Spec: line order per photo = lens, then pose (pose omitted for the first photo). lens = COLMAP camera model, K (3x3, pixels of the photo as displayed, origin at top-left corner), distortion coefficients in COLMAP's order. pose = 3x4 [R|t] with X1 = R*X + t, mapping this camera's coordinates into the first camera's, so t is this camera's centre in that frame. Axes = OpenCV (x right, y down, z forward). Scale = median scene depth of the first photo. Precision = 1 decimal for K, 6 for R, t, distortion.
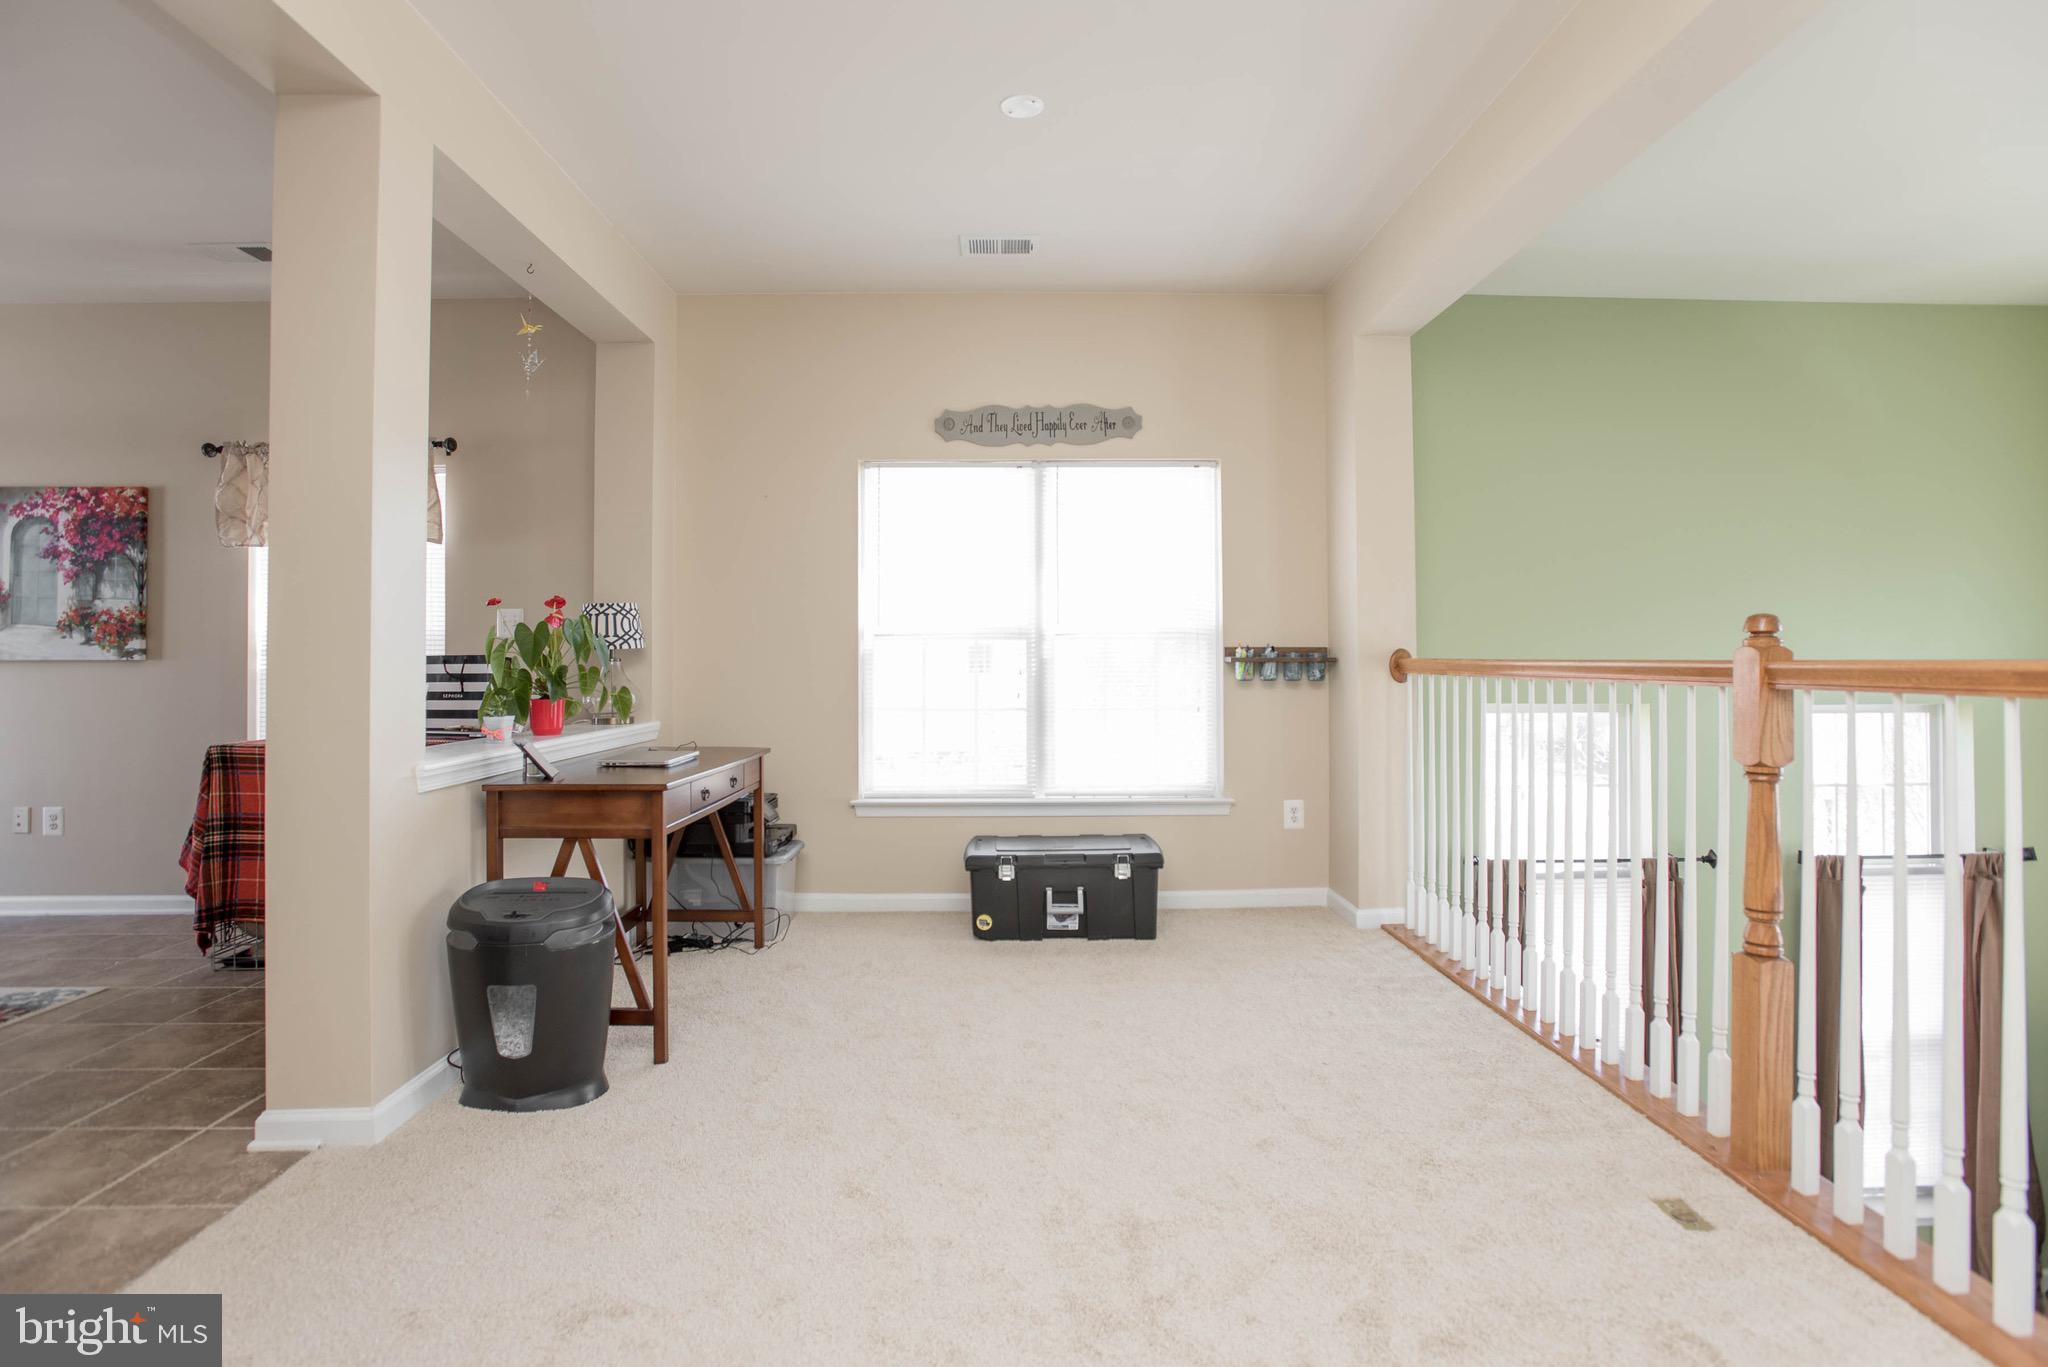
lens RADIAL K [[987.8, 0, 1037.7], [0, 987.8, 663.1], [0, 0, 1]] dist [-0.044699, 0.016294]
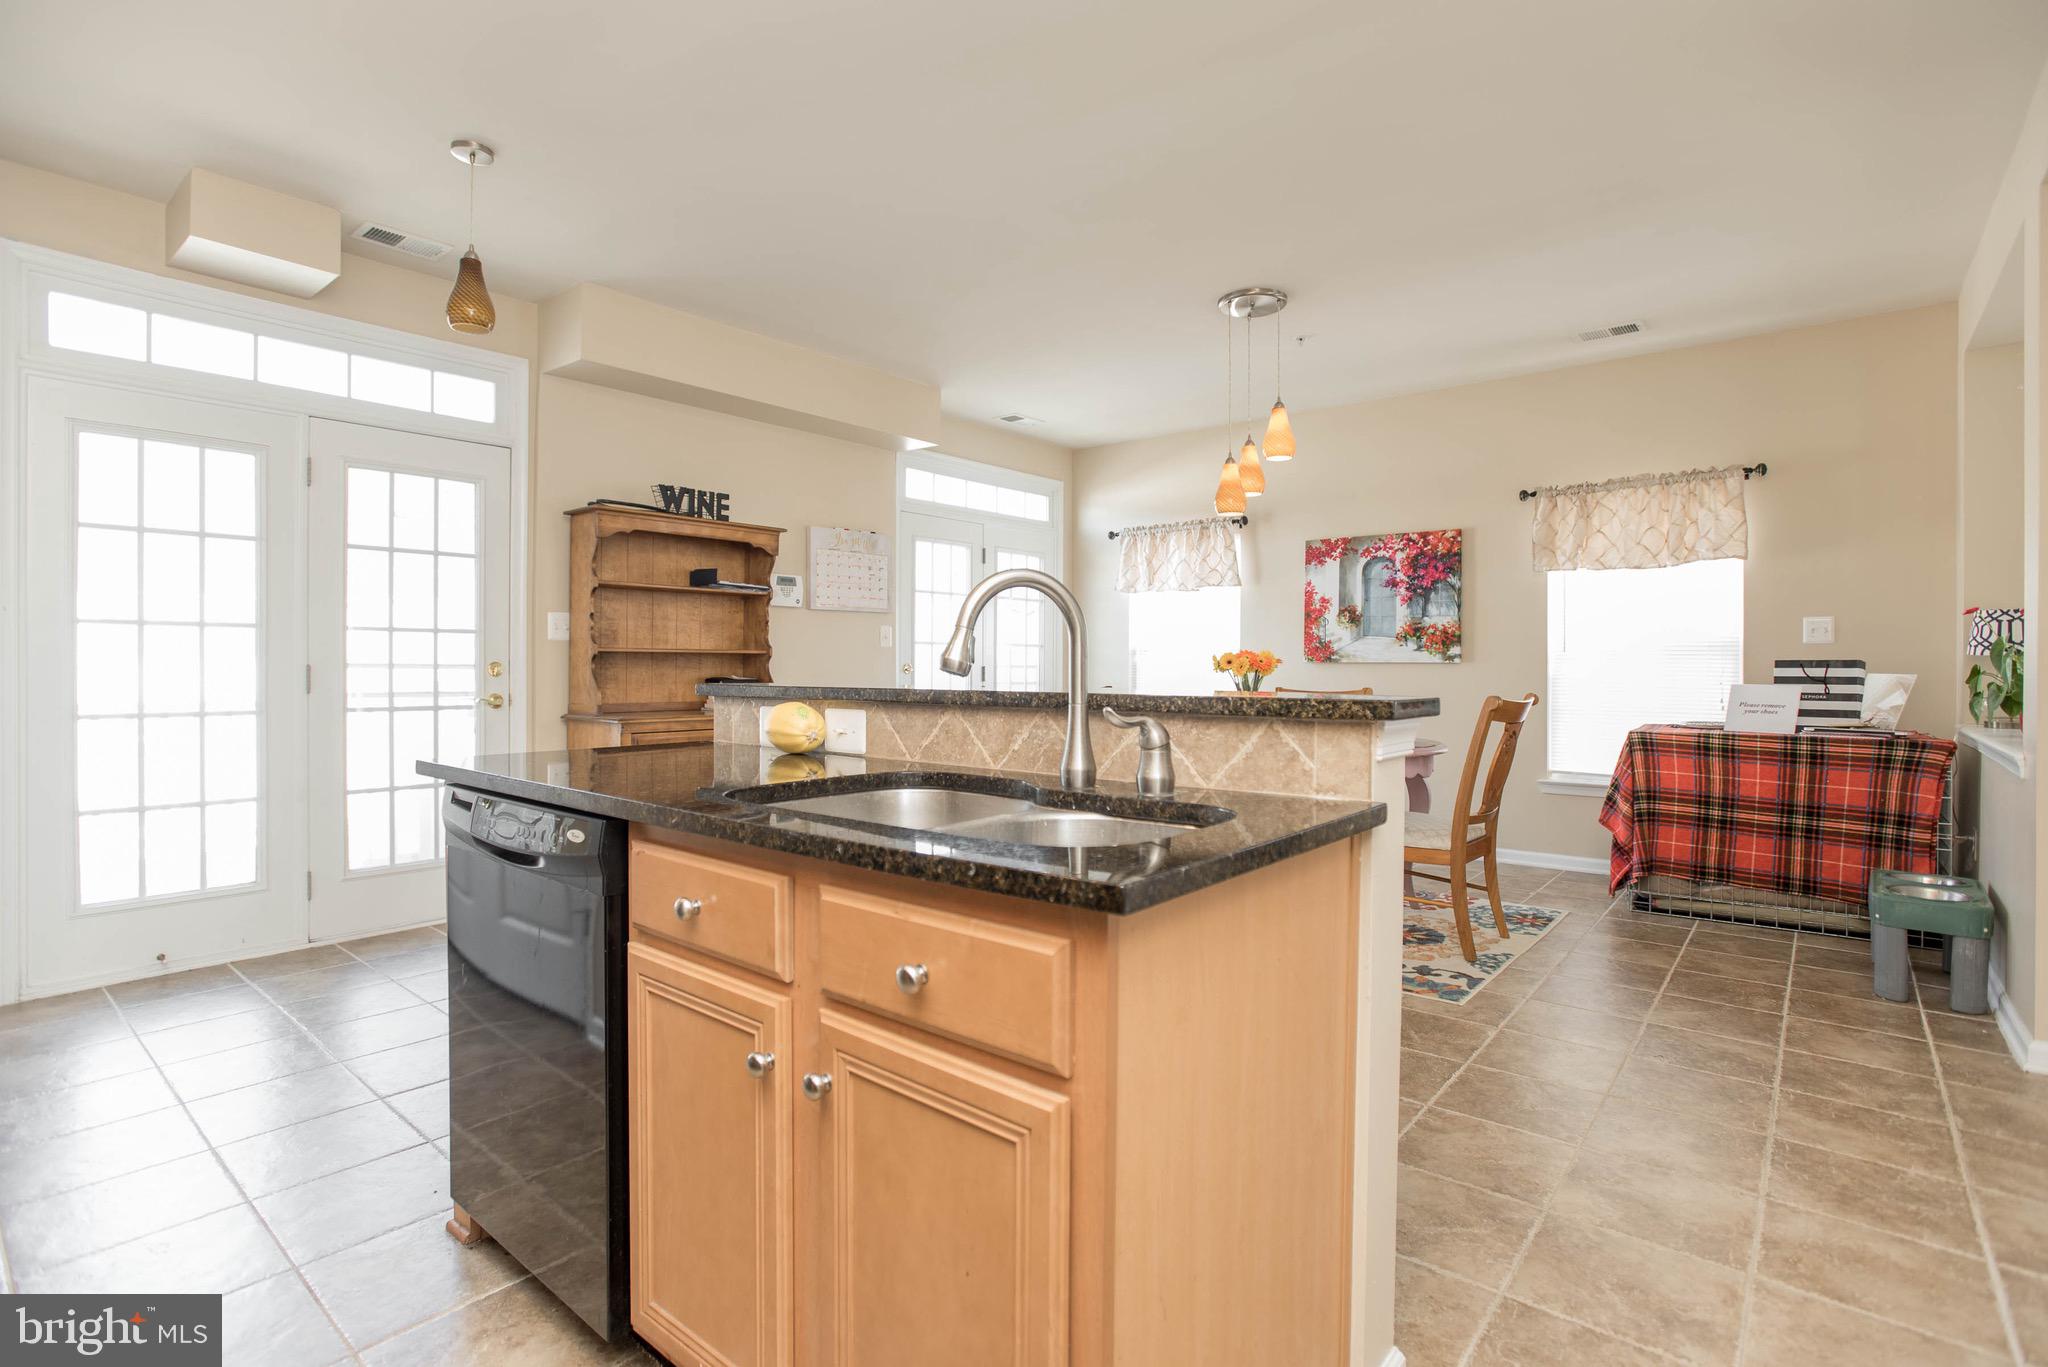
lens RADIAL K [[987.8, 0, 1030.2], [0, 987.8, 666.0], [0, 0, 1]] dist [-0.044699, 0.016294]
pose [[0.749214, 0.007801, -0.662282, -0.492615], [-0.010438, 0.999946, -0.000029, 0.007214], [0.662245, 0.006935, 0.749255, -0.372425]]
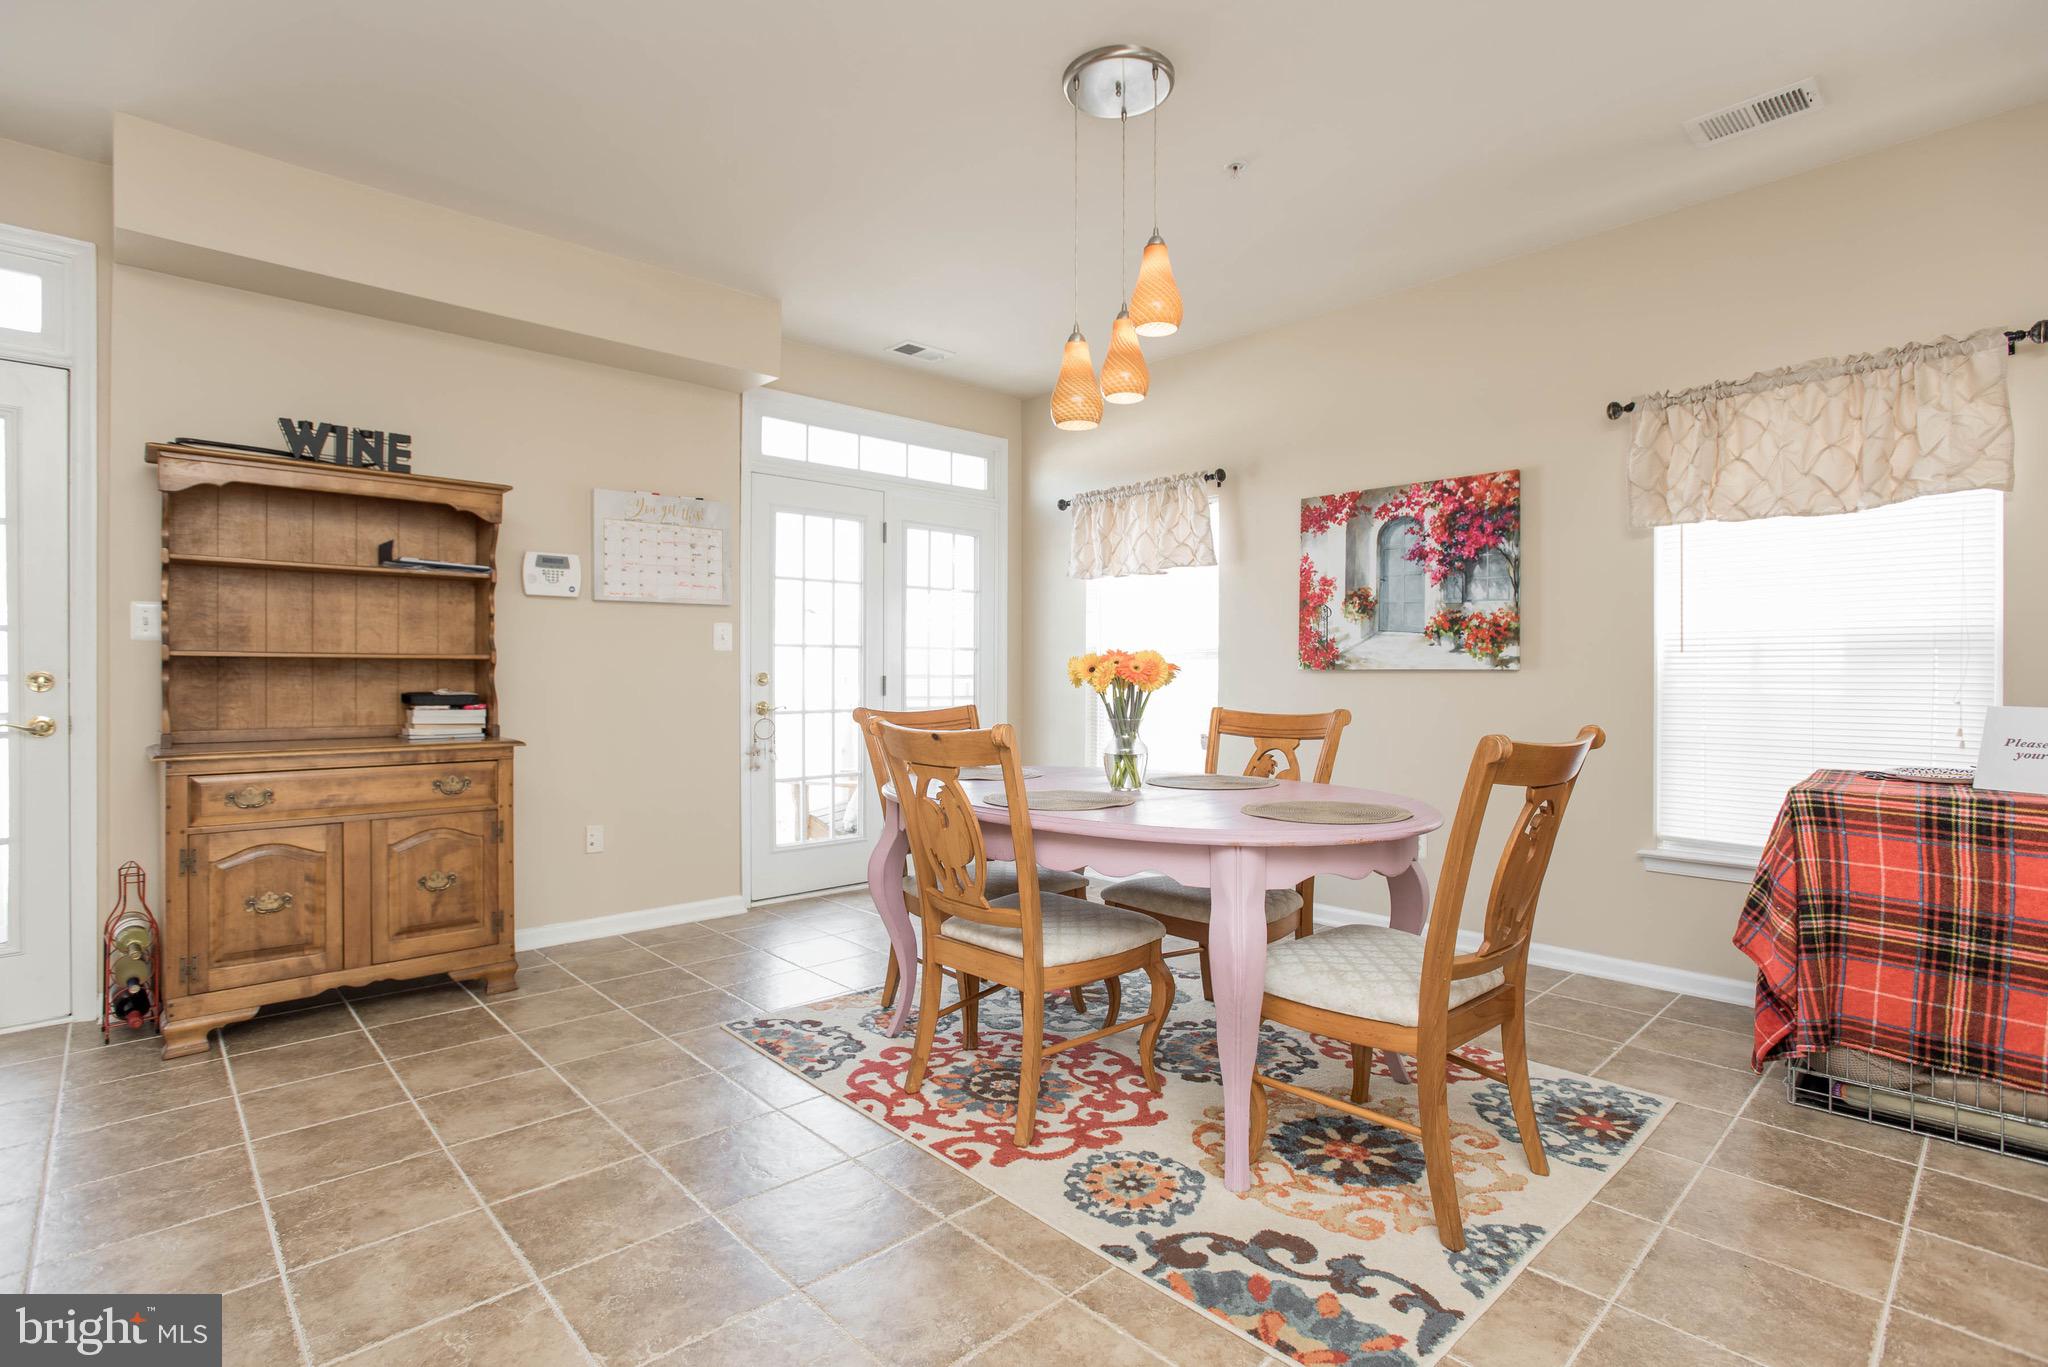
lens RADIAL K [[987.8, 0, 1021.1], [0, 987.8, 678.0], [0, 0, 1]] dist [-0.044699, 0.016294]
pose [[0.662583, 0.009215, -0.748931, -0.570514], [-0.008599, 0.999952, 0.004695, 0.004103], [0.748939, 0.003329, 0.662631, 0.083088]]
